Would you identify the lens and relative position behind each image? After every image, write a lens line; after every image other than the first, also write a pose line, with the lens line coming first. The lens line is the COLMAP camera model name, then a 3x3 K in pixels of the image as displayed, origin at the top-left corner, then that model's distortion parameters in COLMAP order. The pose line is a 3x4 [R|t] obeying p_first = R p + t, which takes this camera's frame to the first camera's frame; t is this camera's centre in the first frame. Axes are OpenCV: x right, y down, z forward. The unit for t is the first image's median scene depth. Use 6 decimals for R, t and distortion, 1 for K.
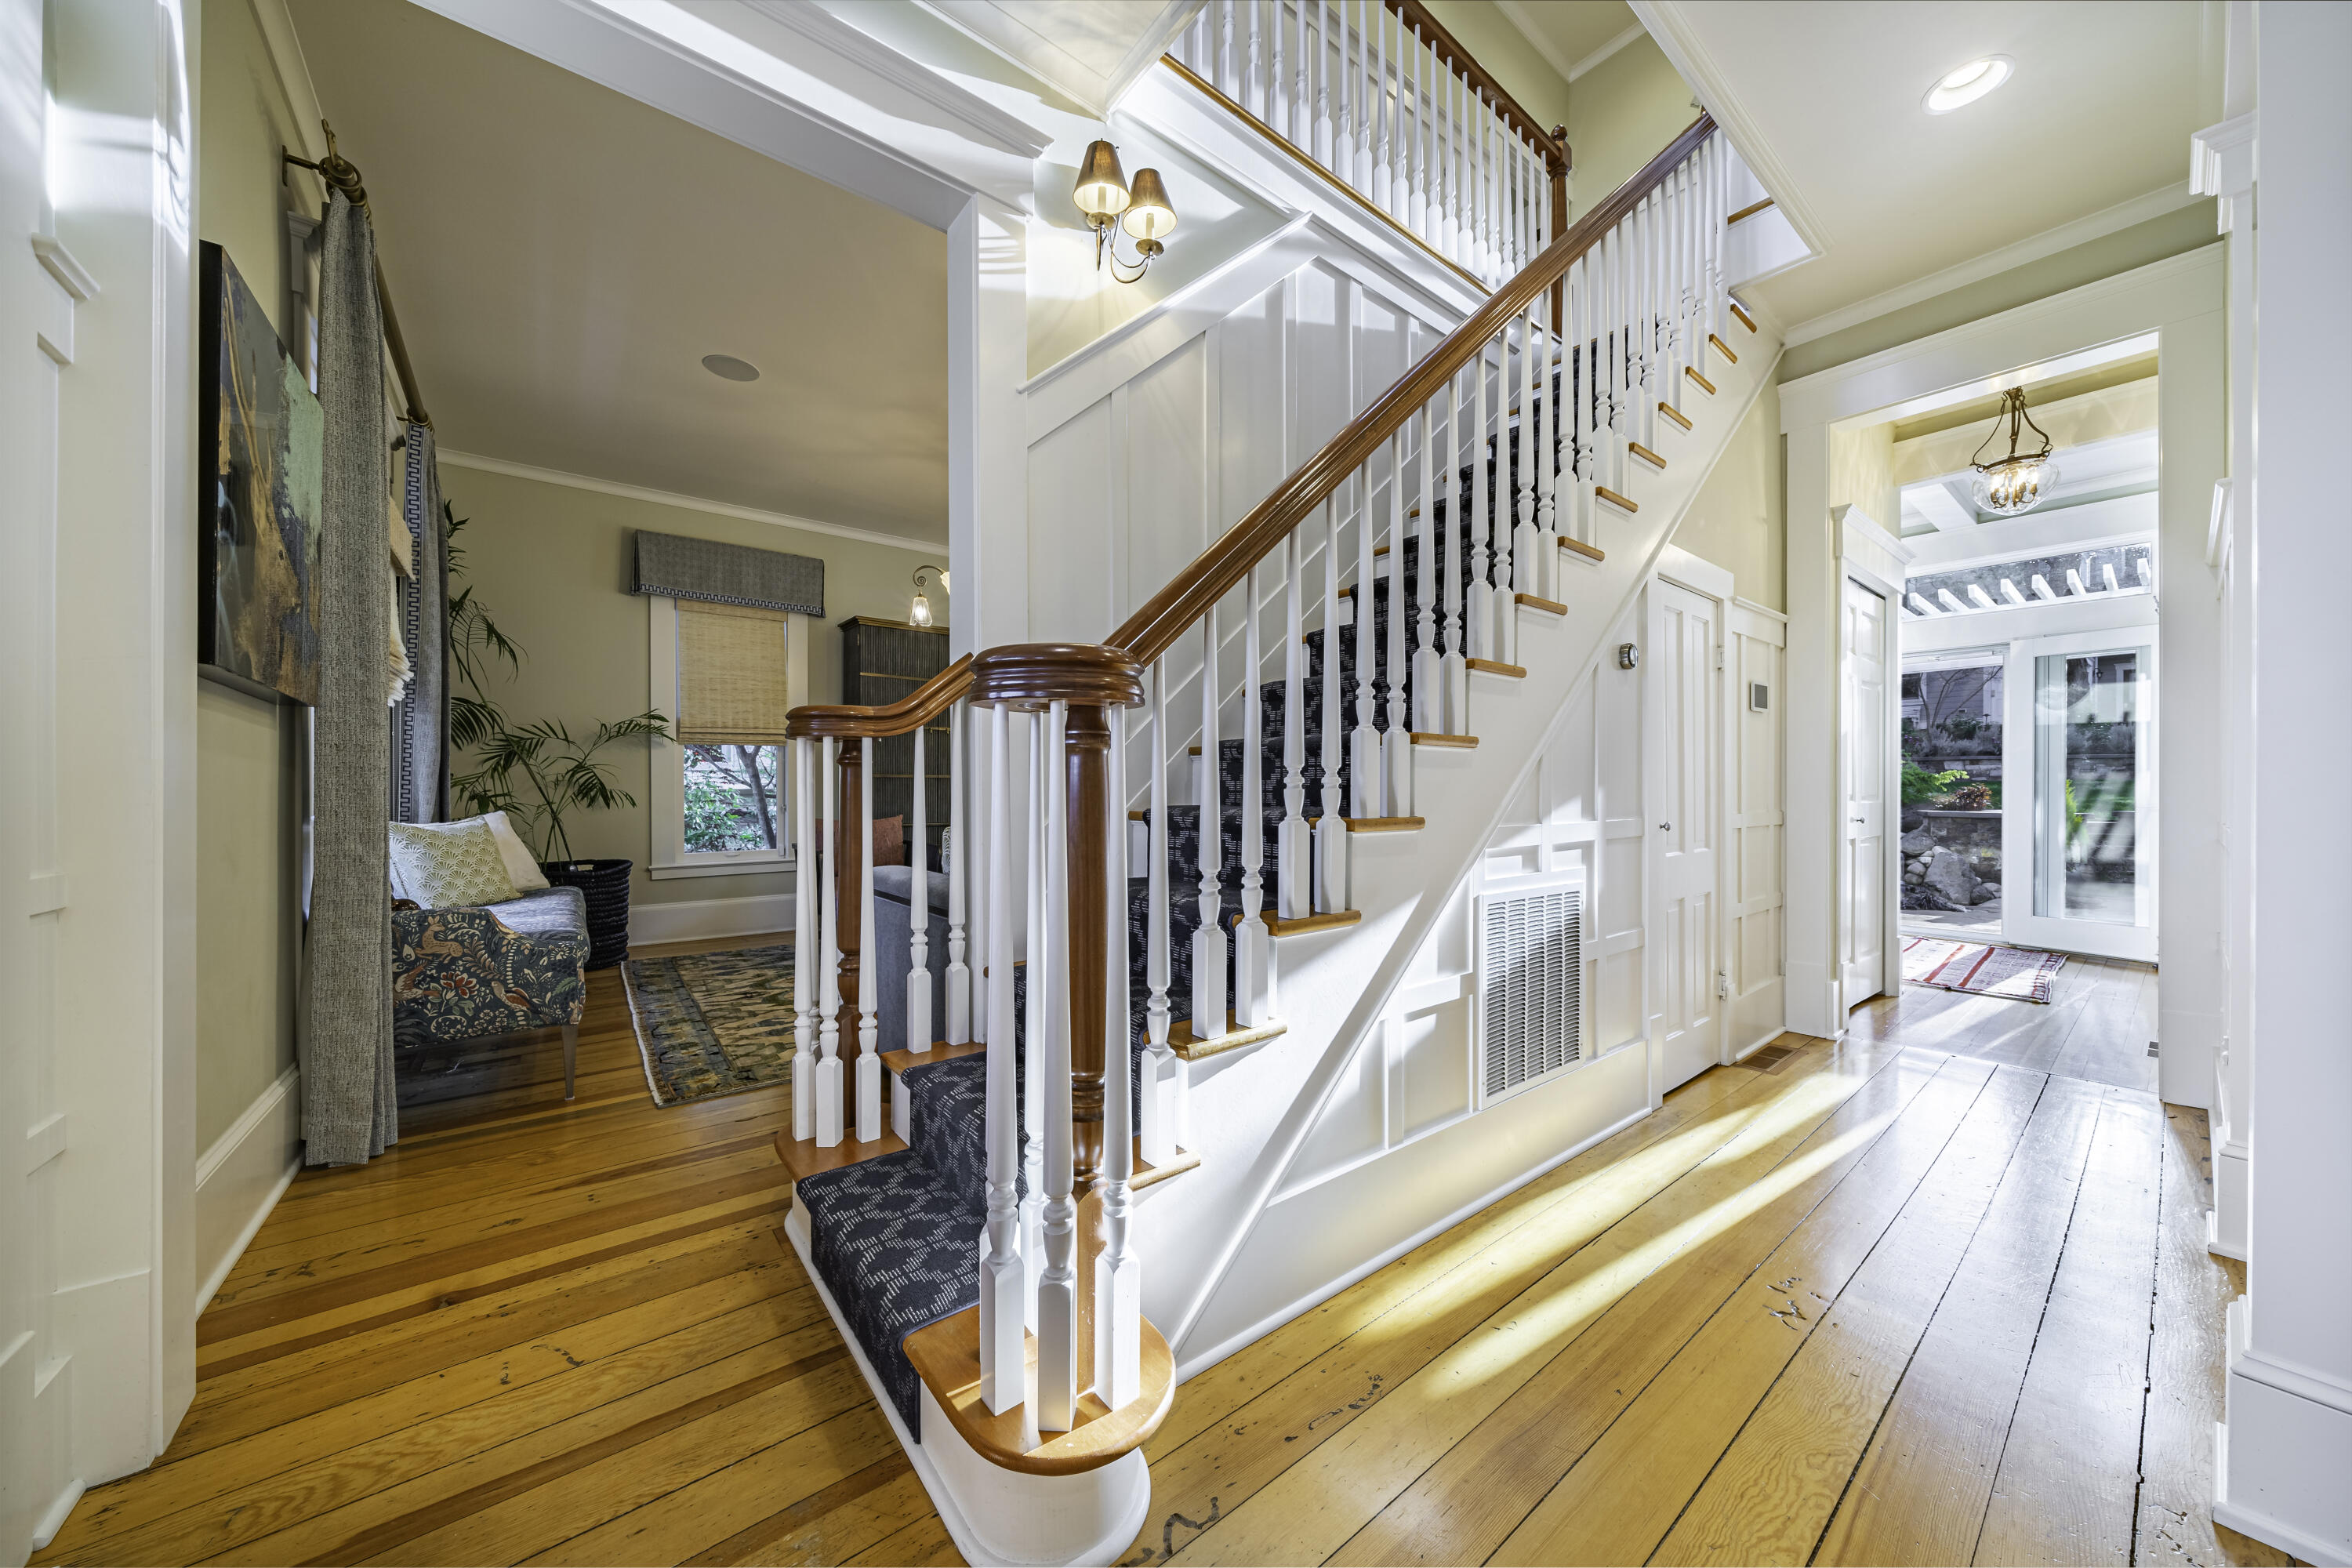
lens RADIAL K [[805.1, 0, 1176.0], [0, 805.1, 784.0], [0, 0, 1]] dist [0.000331, 0.000015]
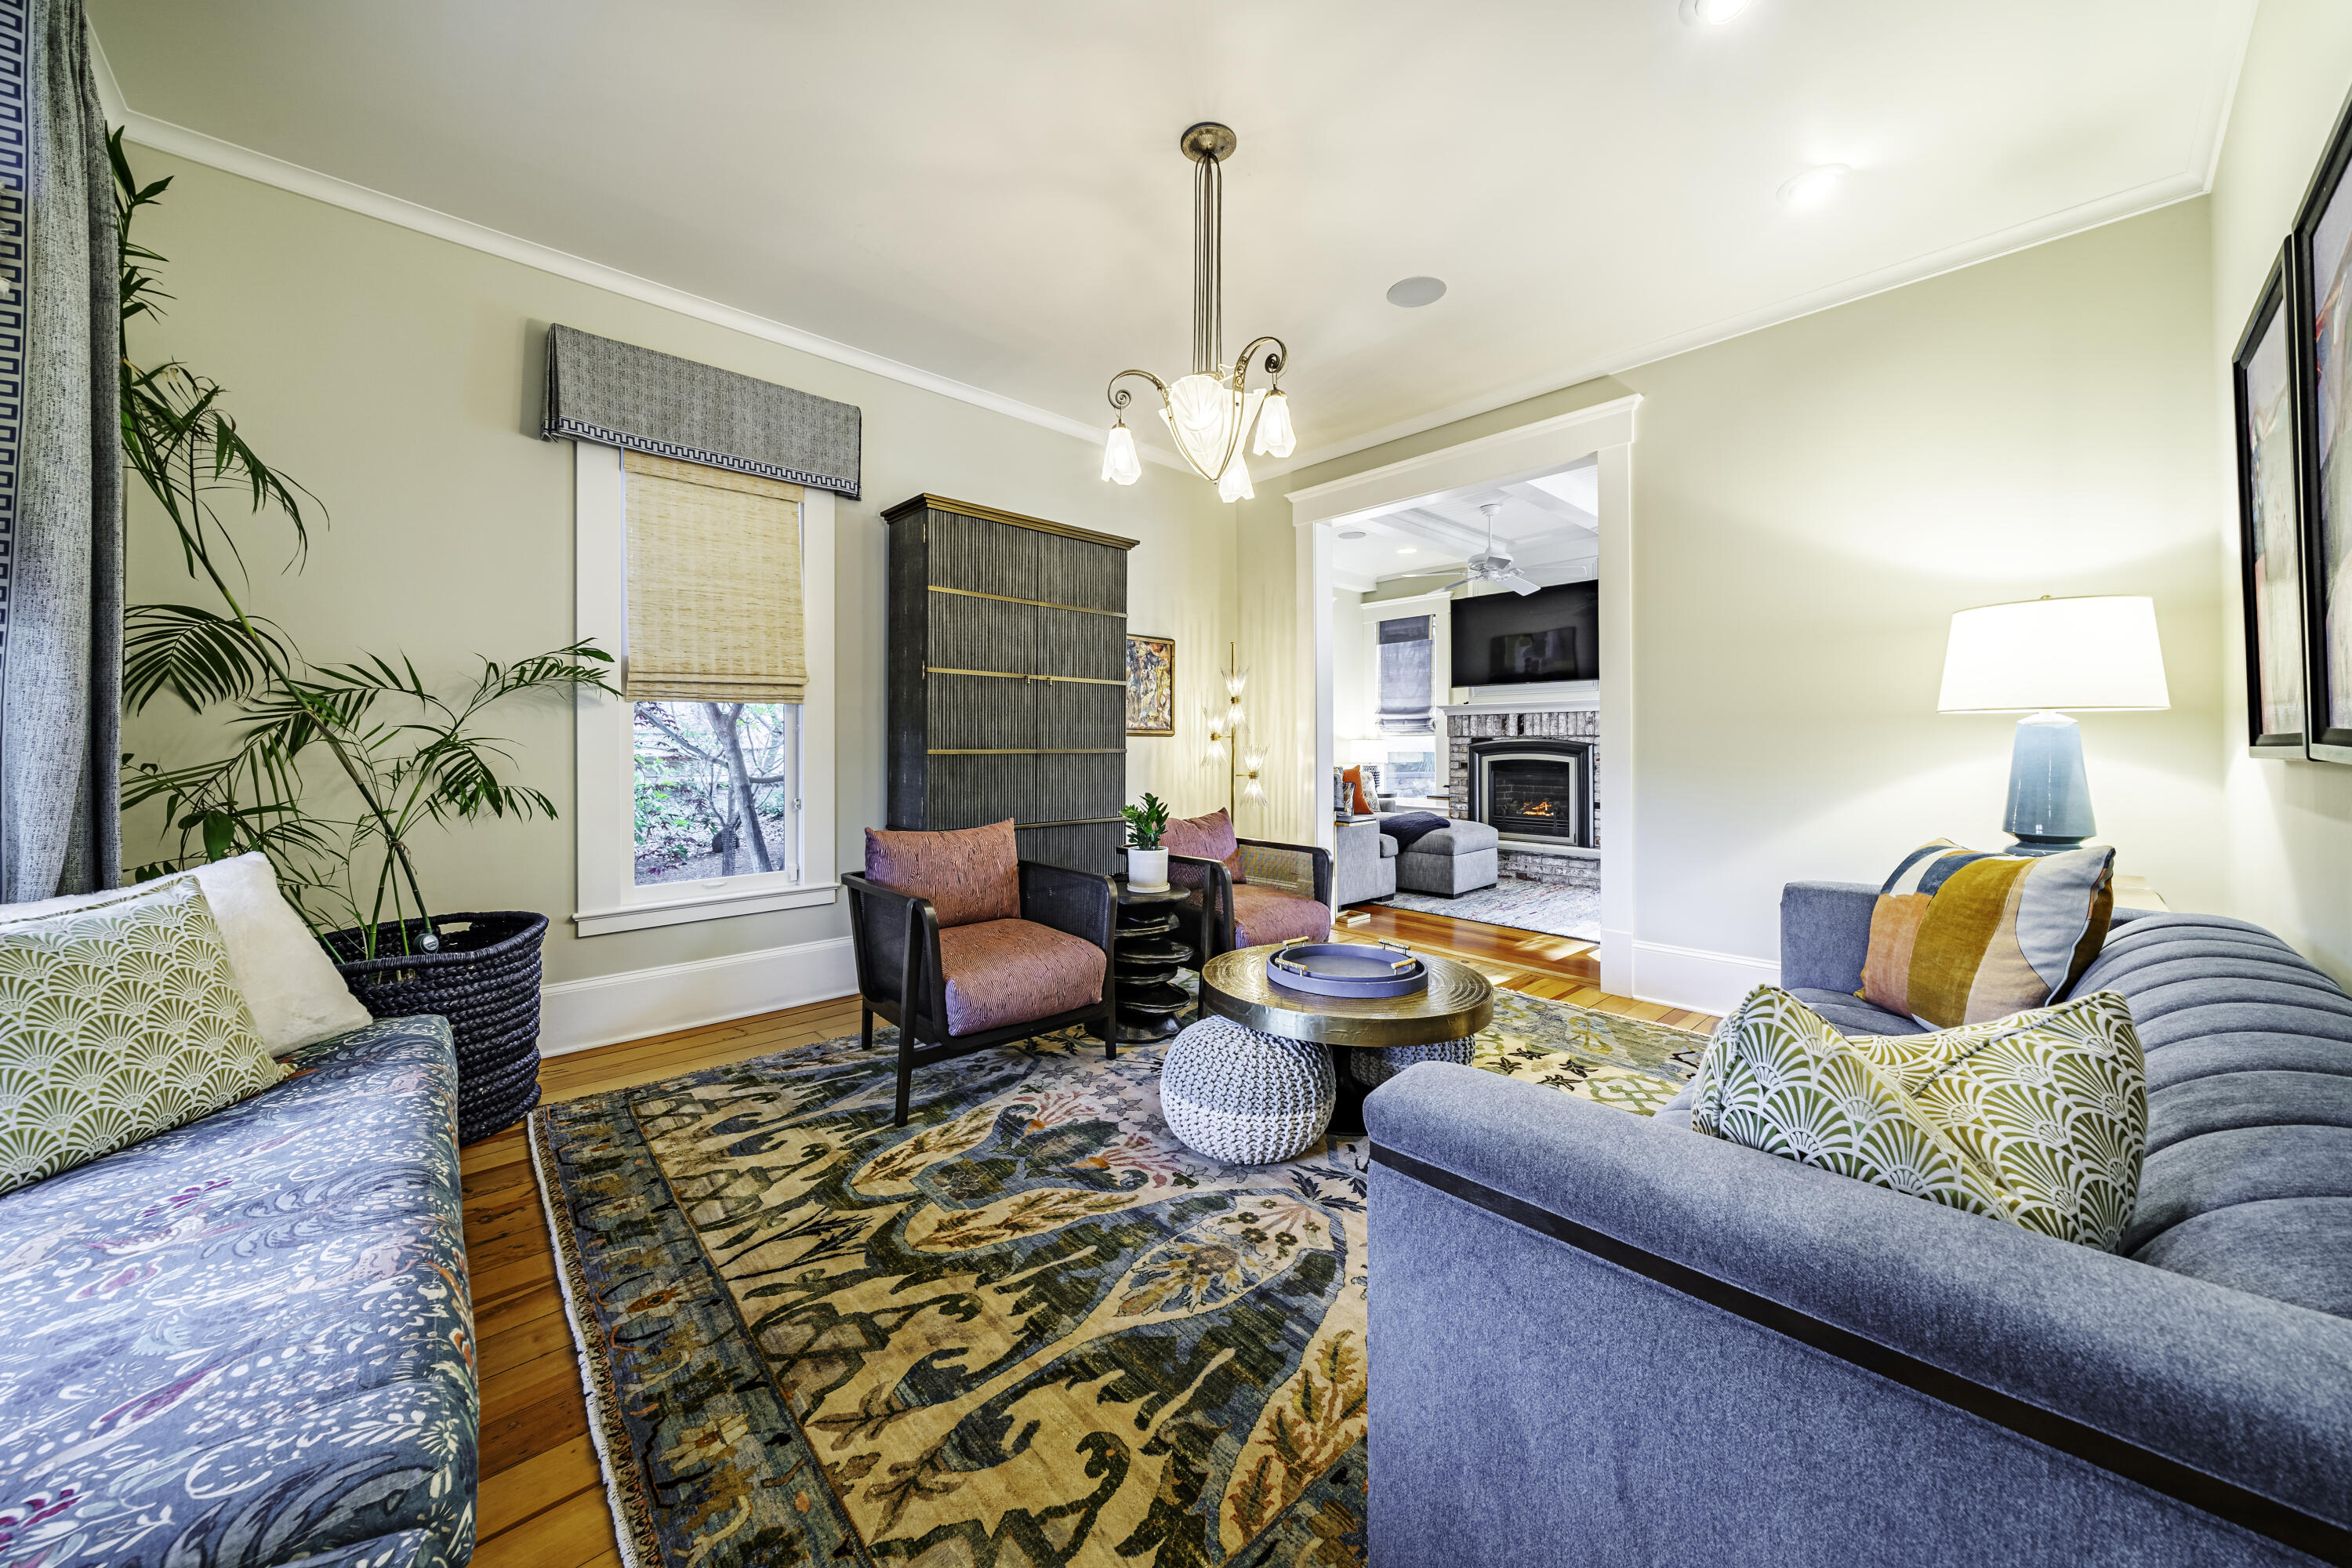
lens RADIAL K [[824.4, 0, 1177.6], [0, 824.4, 734.0], [0, 0, 1]] dist [-0.009455, -0.000041]
pose [[0.995921, -0.003133, 0.090172, -0.295041], [0.003875, 0.999960, -0.008058, -0.020732], [-0.090143, 0.008375, 0.995894, 0.402317]]
